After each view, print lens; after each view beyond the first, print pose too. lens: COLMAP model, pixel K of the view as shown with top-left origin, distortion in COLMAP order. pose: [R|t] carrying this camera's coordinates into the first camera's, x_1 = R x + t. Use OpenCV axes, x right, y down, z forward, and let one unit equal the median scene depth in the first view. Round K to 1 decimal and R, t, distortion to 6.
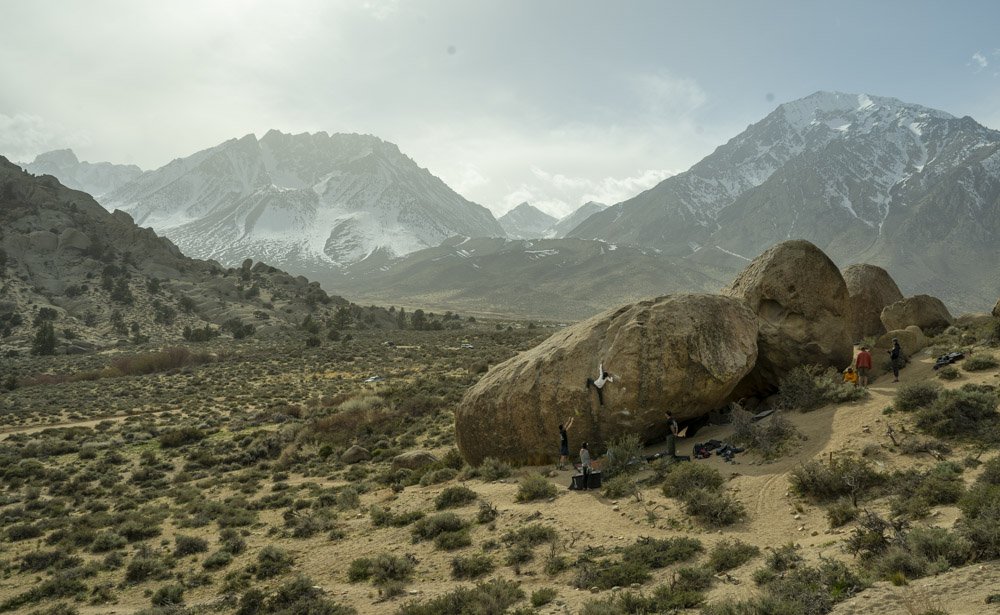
lens RADIAL K [[712.7, 0, 499.2], [0, 712.7, 308.1], [0, 0, 1]] dist [0.010537, 0.001904]
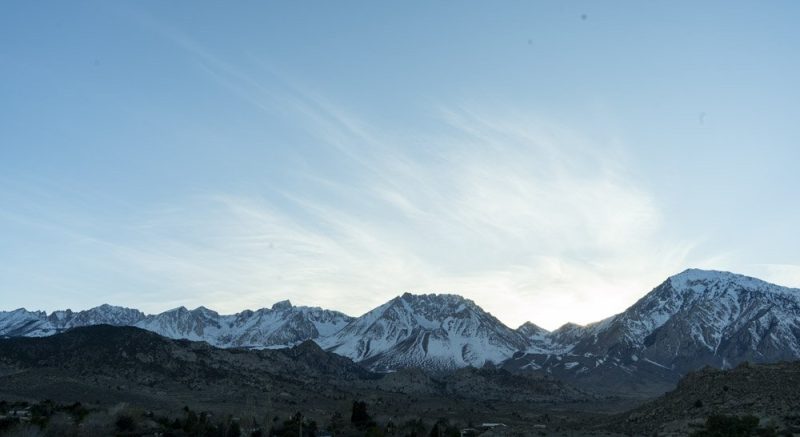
lens RADIAL K [[597.6, 0, 400.3], [0, 597.6, 218.0], [0, 0, 1]] dist [-0.001211, 0.002139]
pose [[0.996682, -0.031726, -0.074958, -0.259314], [0.011555, 0.966734, -0.255524, -0.033484], [0.080571, 0.253810, 0.963893, -0.831038]]
